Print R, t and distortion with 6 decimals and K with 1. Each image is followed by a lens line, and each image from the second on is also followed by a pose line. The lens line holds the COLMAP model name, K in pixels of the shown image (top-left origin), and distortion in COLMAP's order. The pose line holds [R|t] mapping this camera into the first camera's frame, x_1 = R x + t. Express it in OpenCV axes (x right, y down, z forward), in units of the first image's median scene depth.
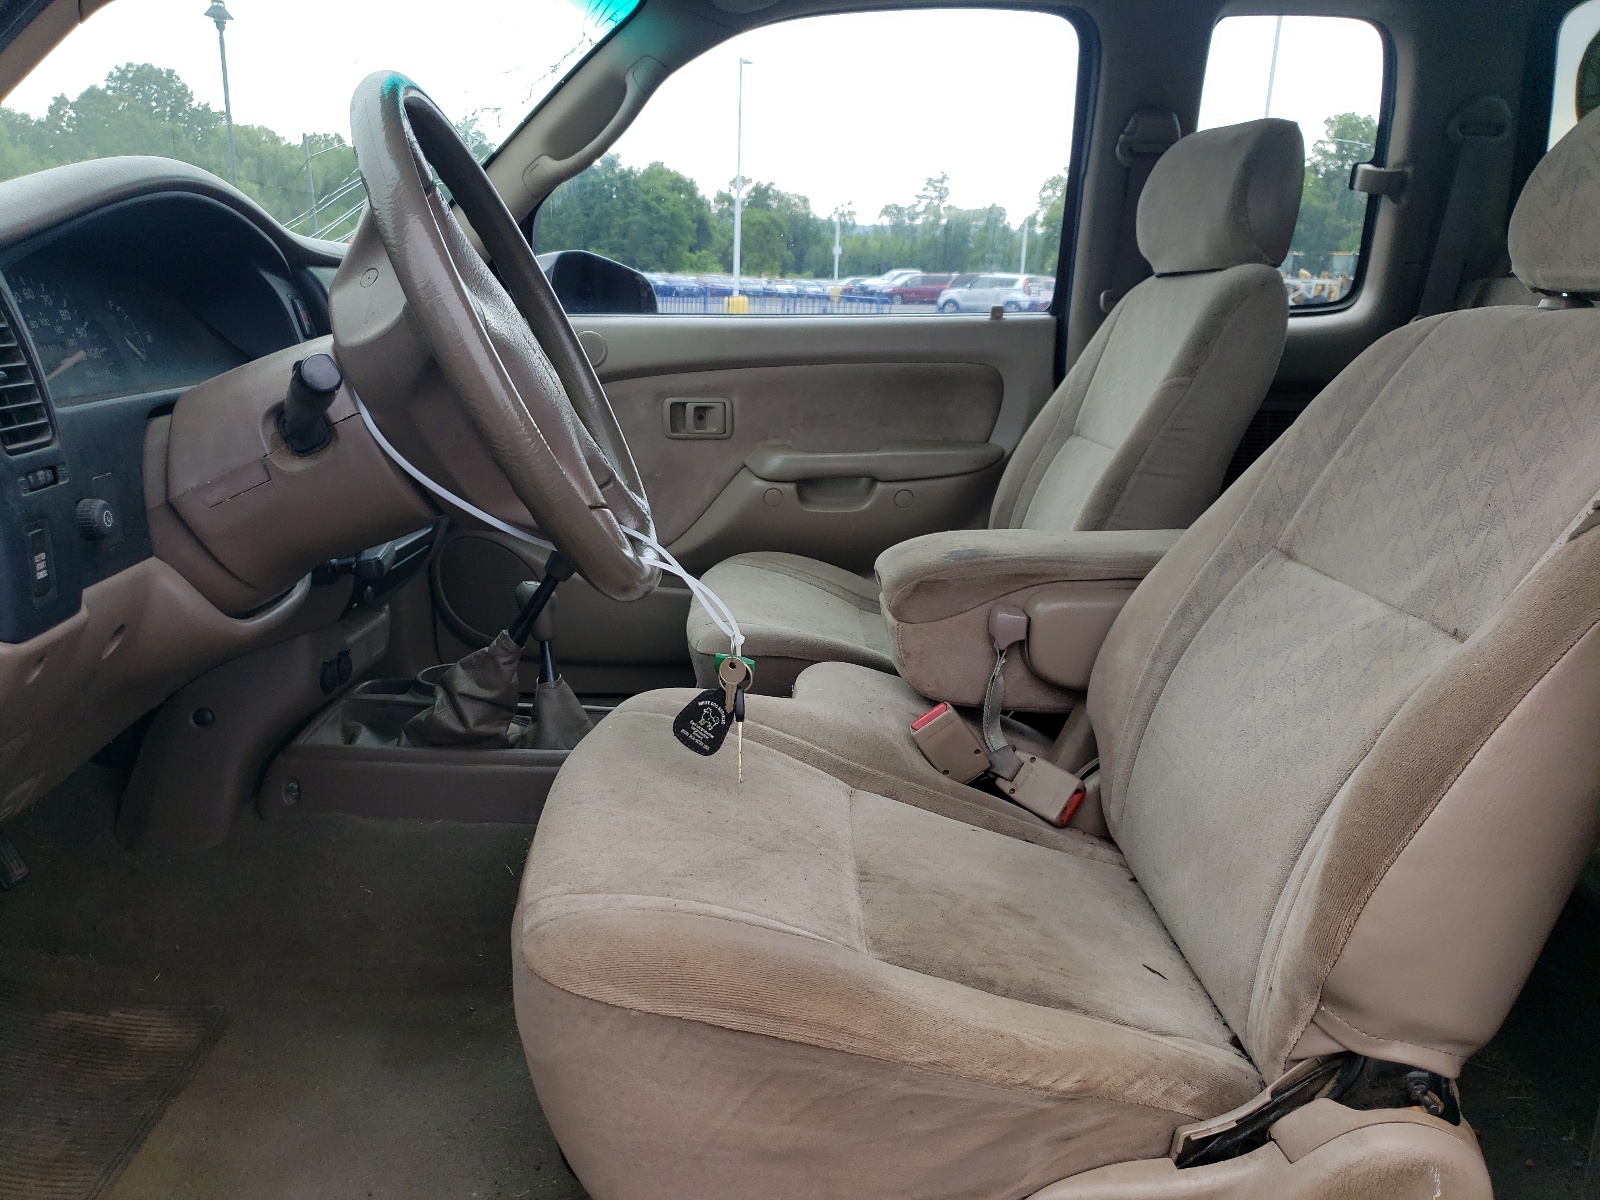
lens RADIAL K [[1217.6, 0, 795.6], [0, 1217.6, 603.7], [0, 0, 1]] dist [0.007534, -0.024189]
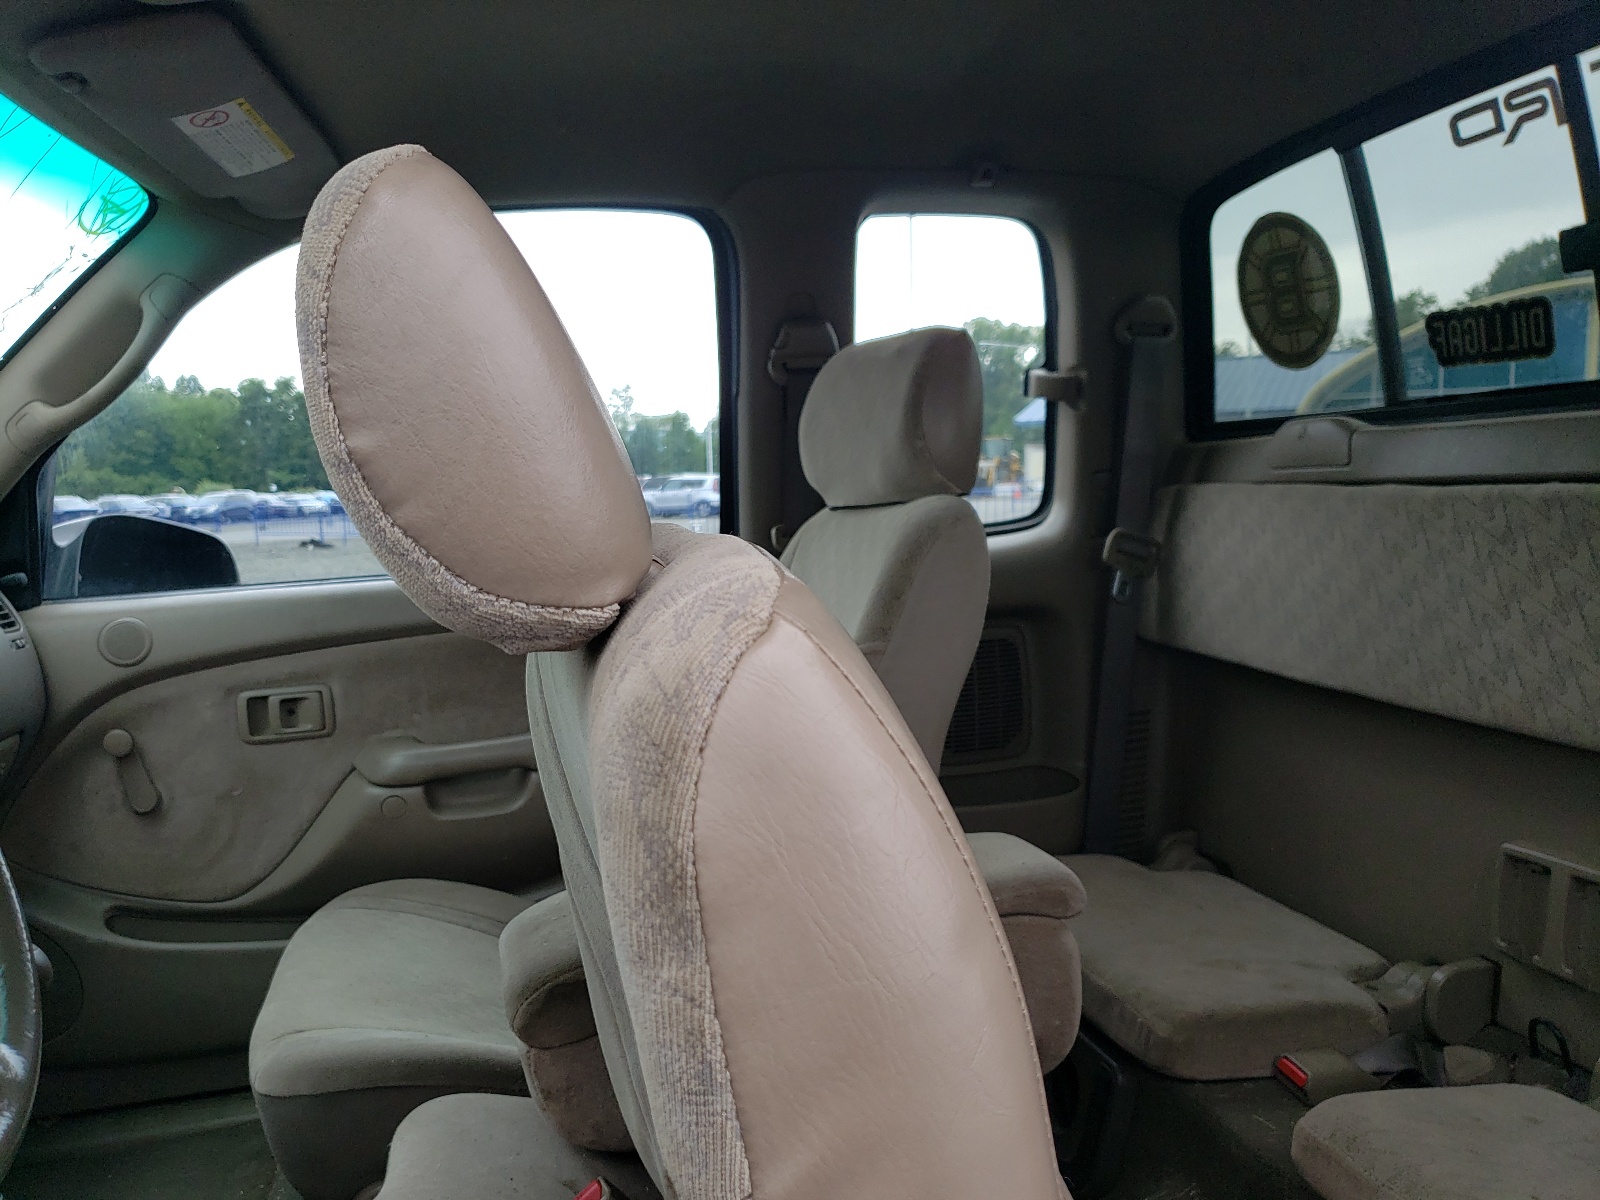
lens RADIAL K [[1217.6, 0, 796.3], [0, 1217.6, 606.2], [0, 0, 1]] dist [0.007534, -0.024189]
pose [[0.968408, -0.083130, 0.235109, 0.061841], [0.118961, 0.982610, -0.142567, -0.075746], [-0.219169, 0.166032, 0.961456, 0.184258]]
